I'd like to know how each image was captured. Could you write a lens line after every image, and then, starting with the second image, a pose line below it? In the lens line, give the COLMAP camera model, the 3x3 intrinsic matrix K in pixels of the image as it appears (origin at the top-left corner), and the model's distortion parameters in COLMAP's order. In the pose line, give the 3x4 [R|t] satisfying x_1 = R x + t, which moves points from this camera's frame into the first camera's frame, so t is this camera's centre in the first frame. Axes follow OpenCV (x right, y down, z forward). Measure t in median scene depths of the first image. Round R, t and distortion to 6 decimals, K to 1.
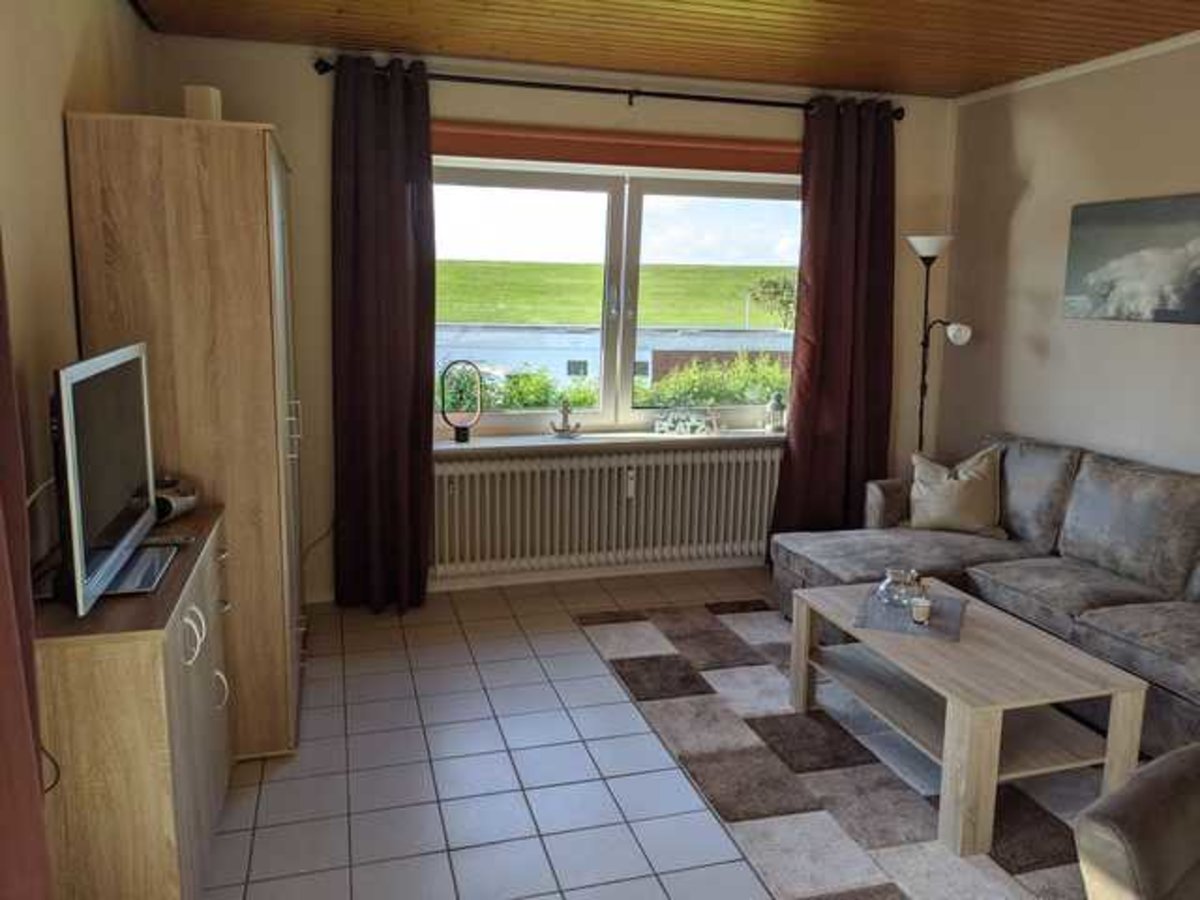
lens RADIAL K [[954.3, 0, 614.0], [0, 954.3, 447.6], [0, 0, 1]] dist [0.049636, -0.088358]
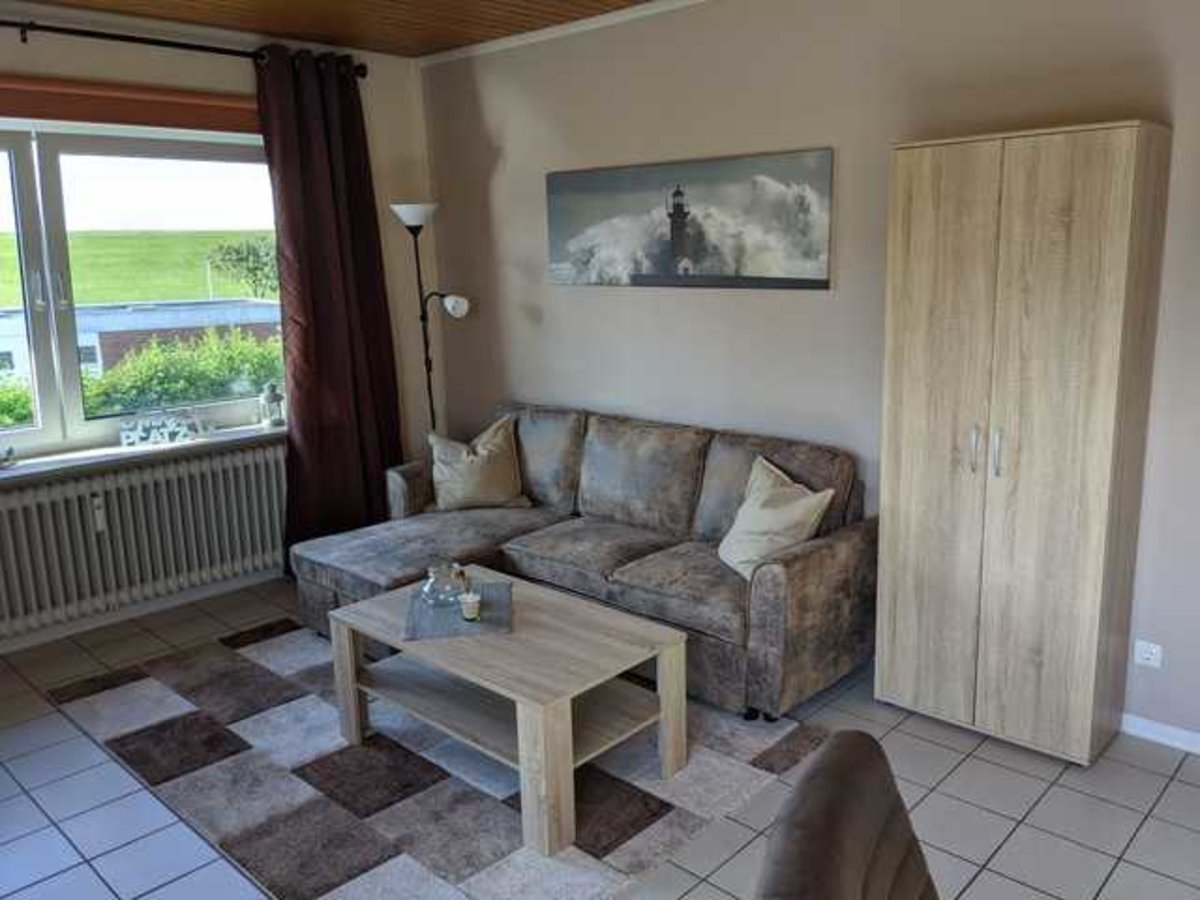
lens RADIAL K [[954.0, 0, 625.9], [0, 954.0, 451.2], [0, 0, 1]] dist [0.062316, -0.091668]
pose [[0.855807, -0.139896, 0.498020, 0.000438], [0.118662, 0.990156, 0.074228, -0.026777], [-0.503502, -0.004429, 0.863983, 0.078948]]
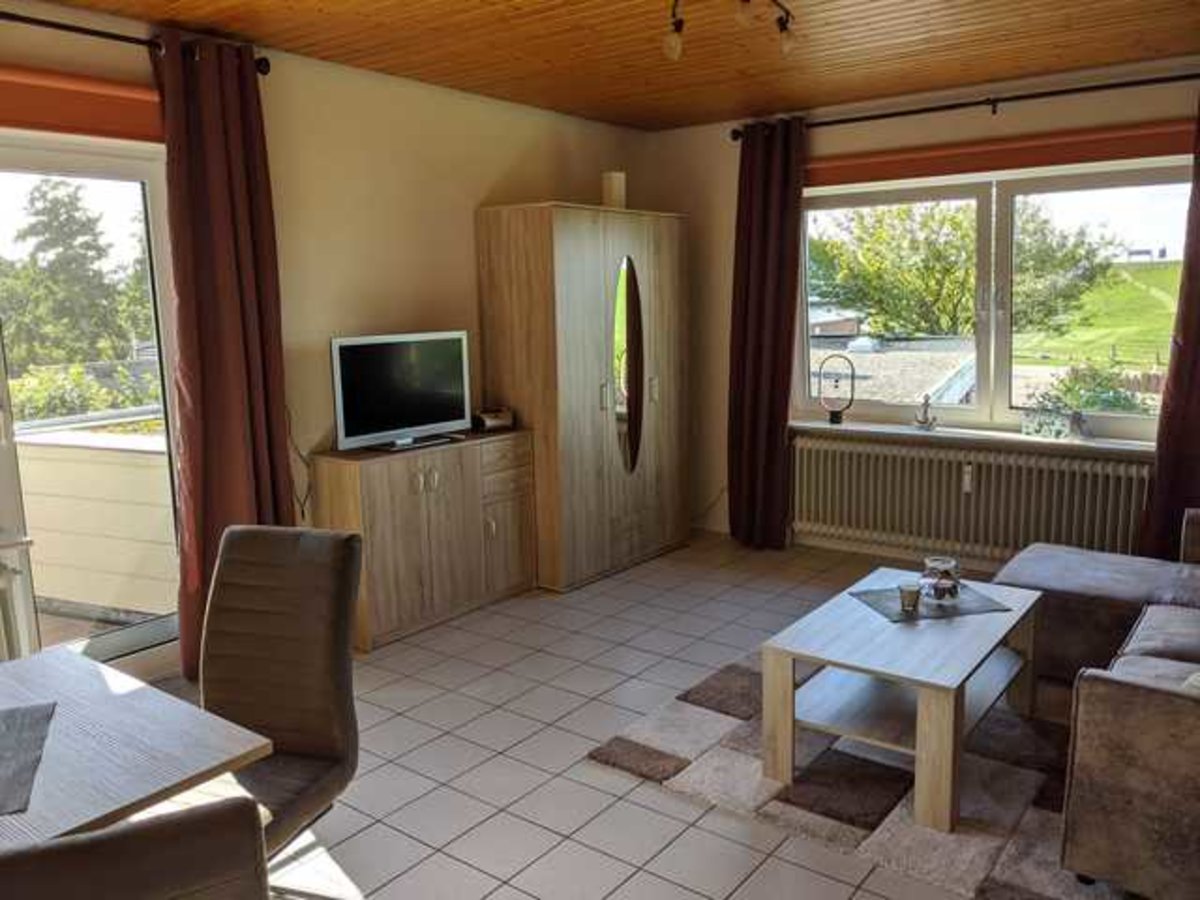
lens RADIAL K [[954.0, 0, 625.9], [0, 954.0, 451.2], [0, 0, 1]] dist [0.062316, -0.091668]
pose [[0.596881, 0.106222, -0.795267, 0.739855], [-0.109854, 0.992682, 0.050141, -0.003238], [0.794774, 0.057435, 0.604182, 0.088600]]
